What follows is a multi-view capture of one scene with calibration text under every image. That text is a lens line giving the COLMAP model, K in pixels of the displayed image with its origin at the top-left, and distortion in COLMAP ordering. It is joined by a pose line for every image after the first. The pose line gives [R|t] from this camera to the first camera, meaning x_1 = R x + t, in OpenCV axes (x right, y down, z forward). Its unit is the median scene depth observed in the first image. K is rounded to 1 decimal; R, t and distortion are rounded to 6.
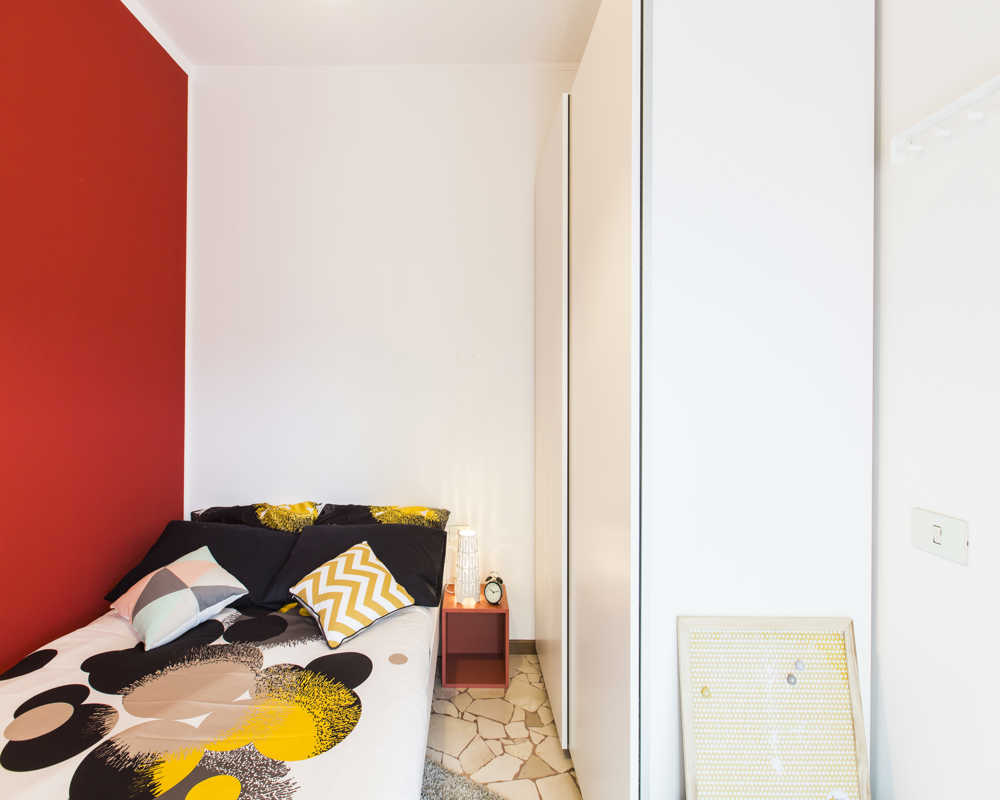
lens RADIAL K [[460.4, 0, 510.0], [0, 460.4, 374.8], [0, 0, 1]] dist [-0.000922, -0.001189]
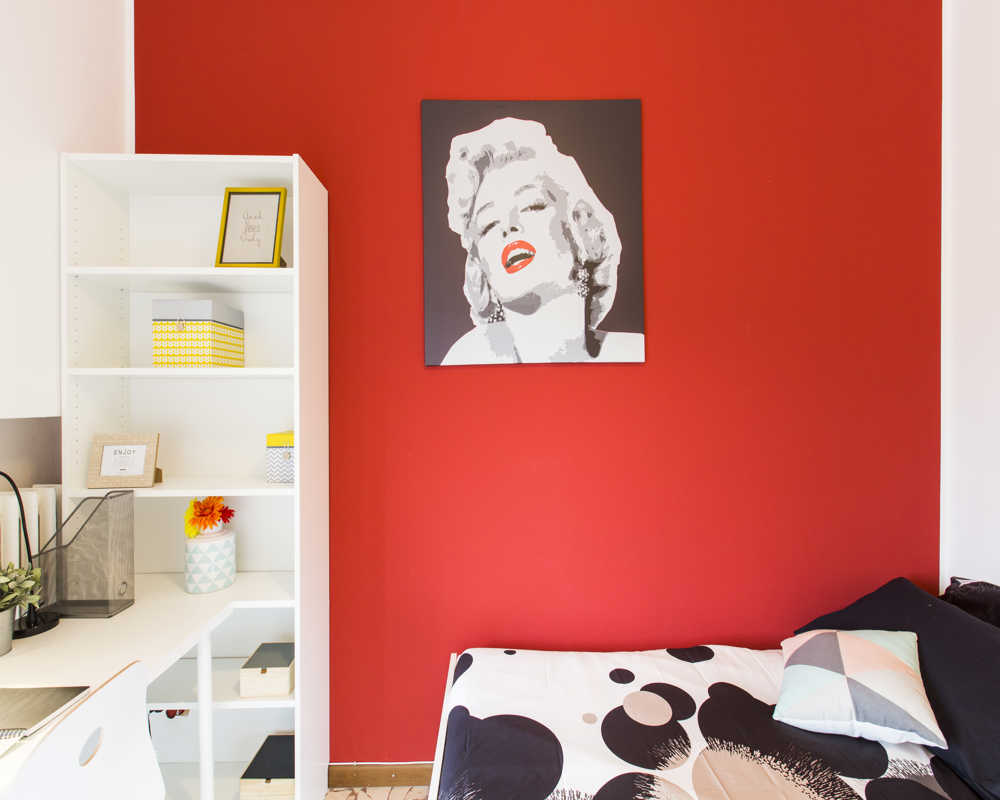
lens RADIAL K [[460.4, 0, 510.0], [0, 460.4, 374.8], [0, 0, 1]] dist [-0.000922, -0.001189]
pose [[-0.058619, -0.038588, -0.997534, 0.080972], [0.029533, 0.998748, -0.040370, -0.000983], [0.997843, -0.031827, -0.057406, 0.535109]]
